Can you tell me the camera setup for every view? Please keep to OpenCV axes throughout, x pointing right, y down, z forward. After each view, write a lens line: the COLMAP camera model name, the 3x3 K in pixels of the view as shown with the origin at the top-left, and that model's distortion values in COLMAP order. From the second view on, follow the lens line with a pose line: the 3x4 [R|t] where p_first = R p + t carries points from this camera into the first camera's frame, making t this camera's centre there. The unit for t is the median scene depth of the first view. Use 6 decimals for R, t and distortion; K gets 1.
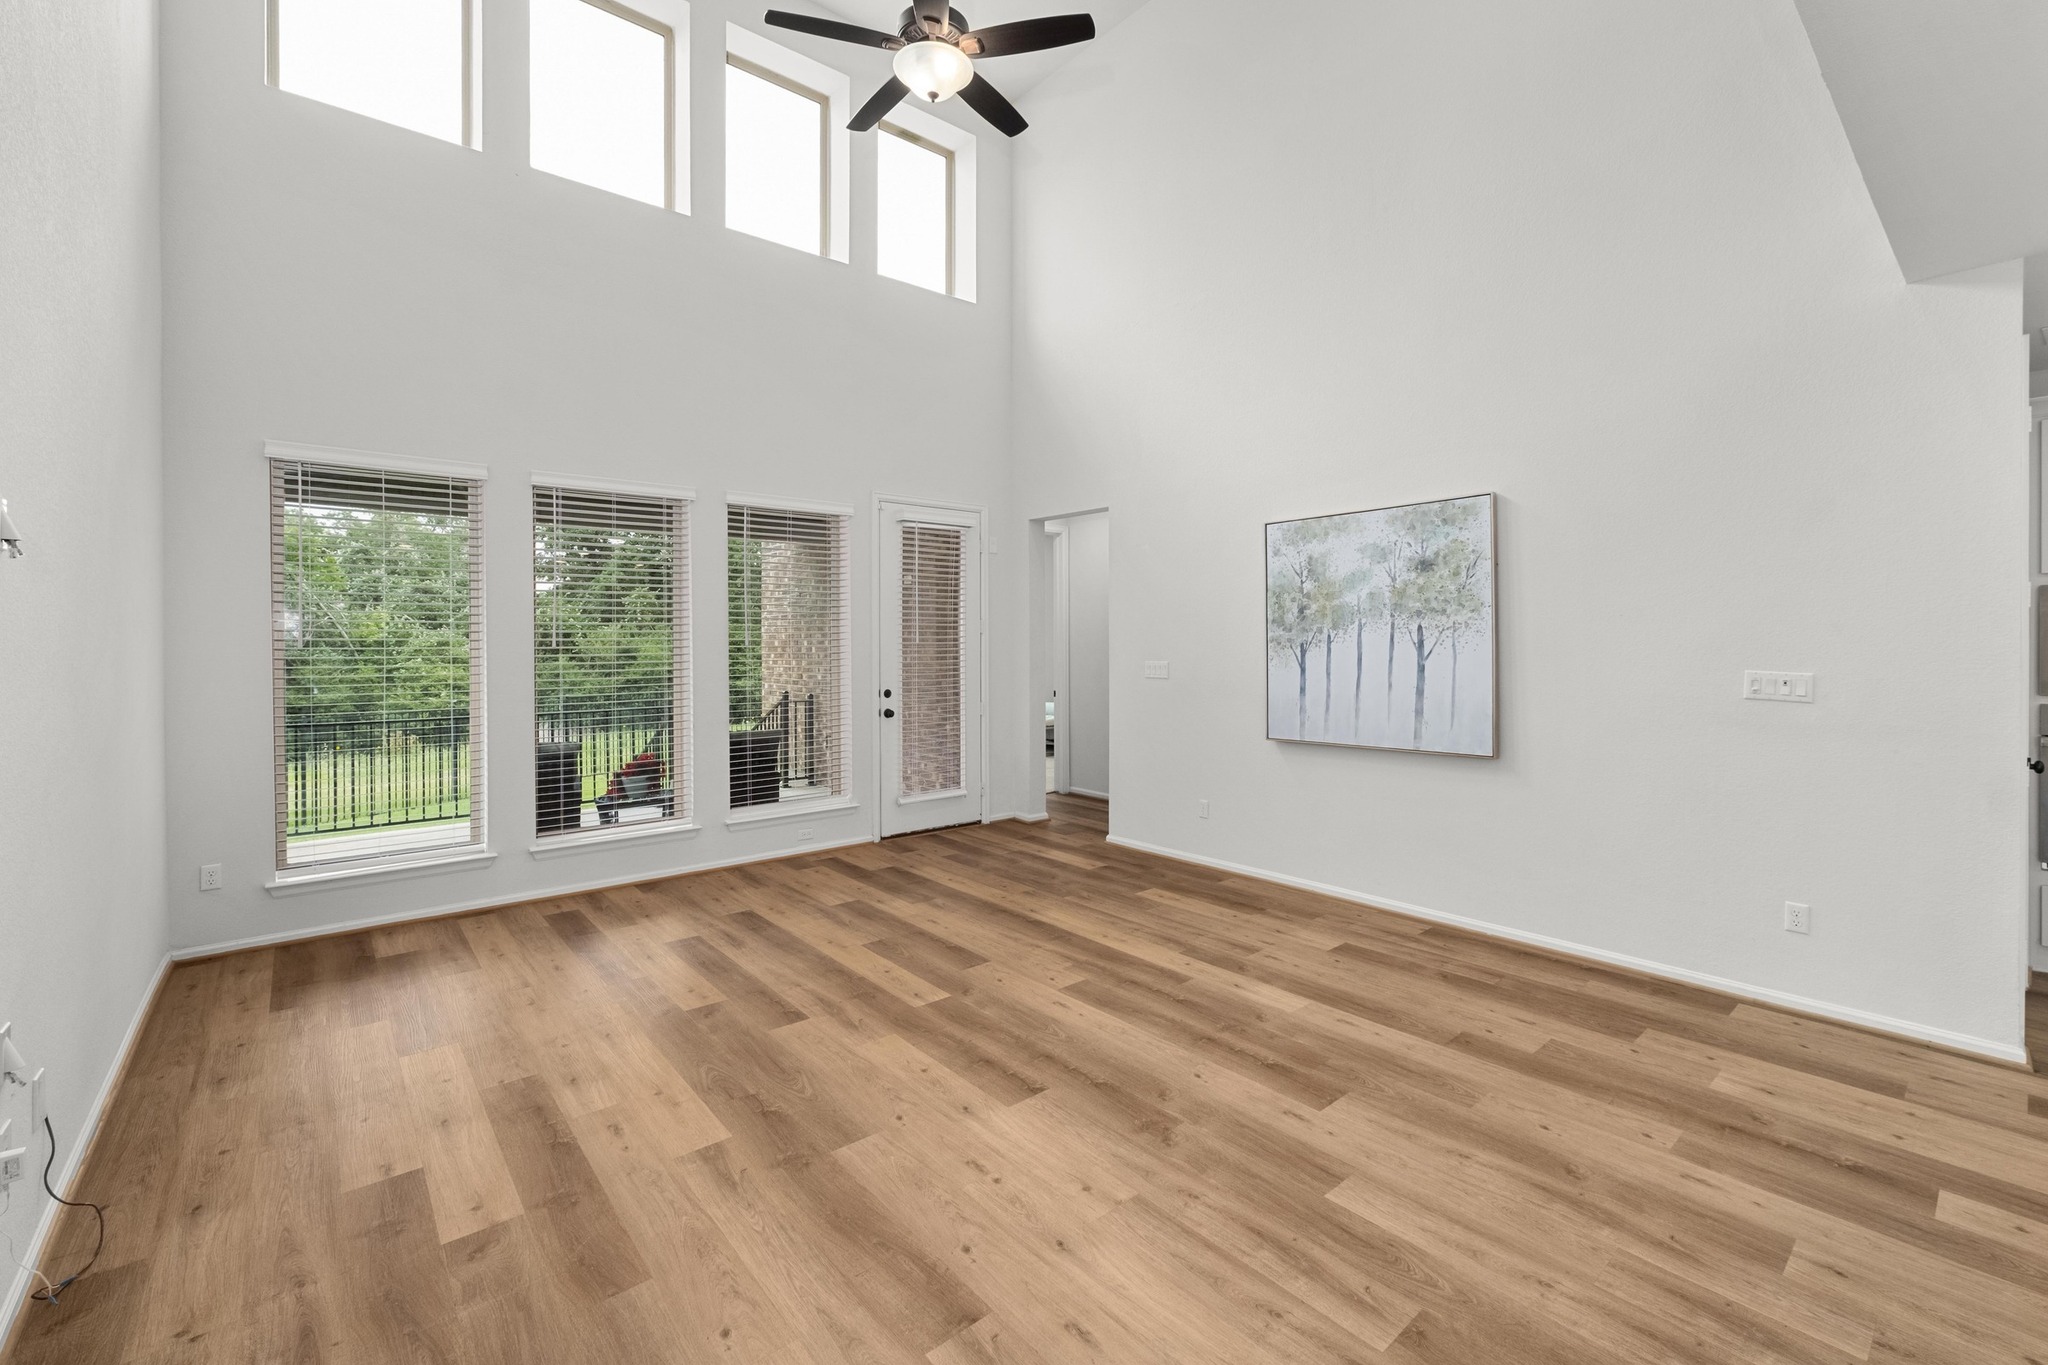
lens RADIAL K [[879.4, 0, 1014.5], [0, 879.4, 645.4], [0, 0, 1]] dist [-0.016267, 0.005622]
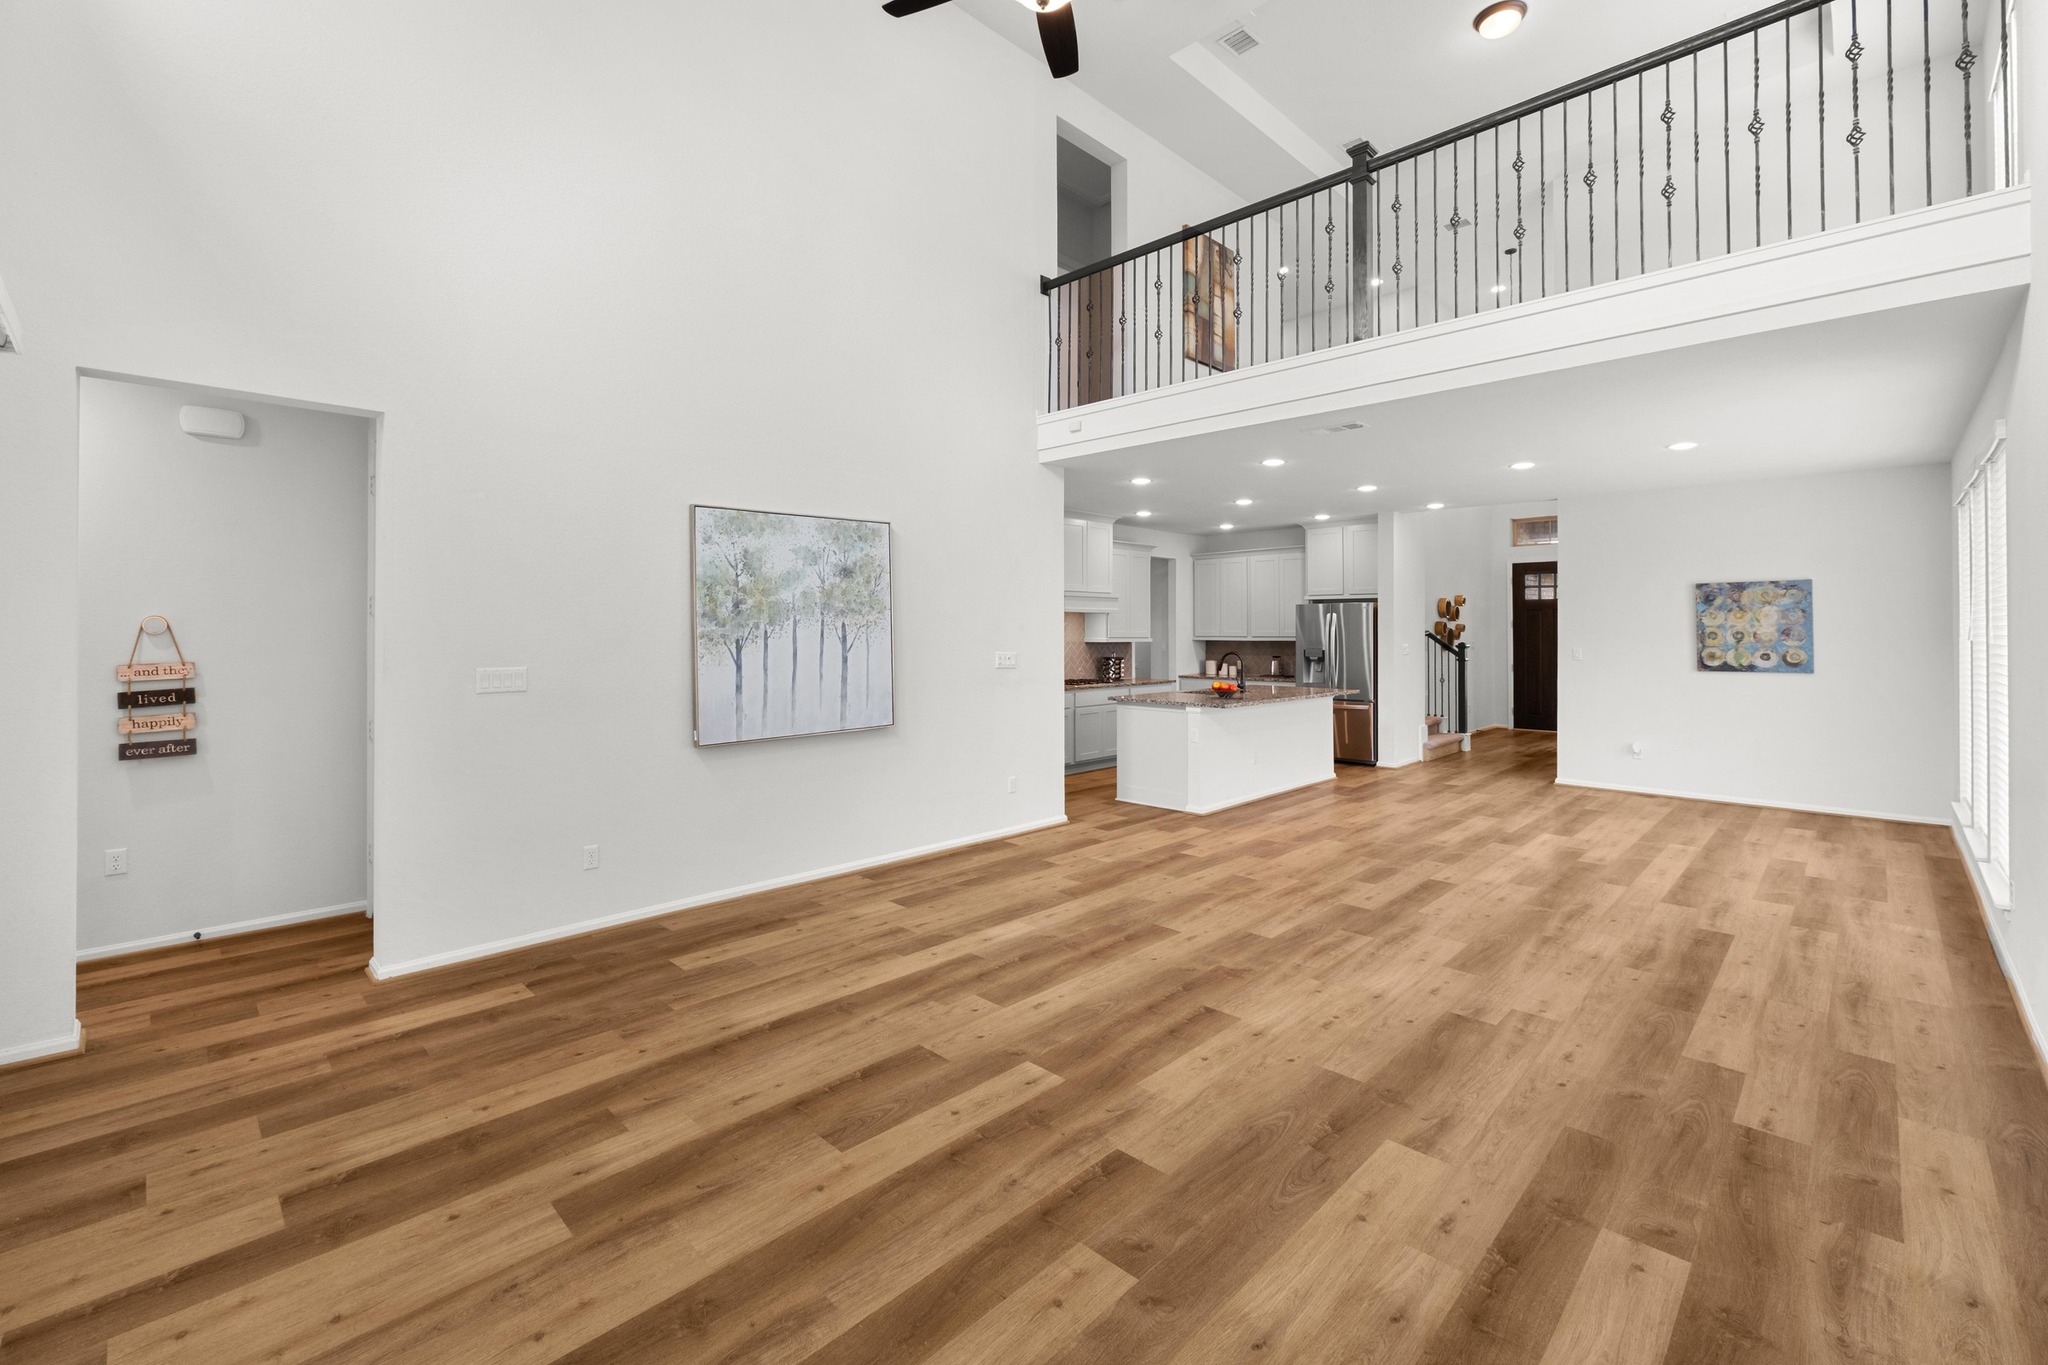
lens RADIAL K [[879.4, 0, 1047.7], [0, 879.4, 621.5], [0, 0, 1]] dist [-0.016267, 0.005622]
pose [[-0.126960, 0.012019, 0.991835, -0.837685], [0.005270, 0.999921, -0.011442, -0.011322], [-0.991894, 0.003774, -0.127014, 0.997560]]
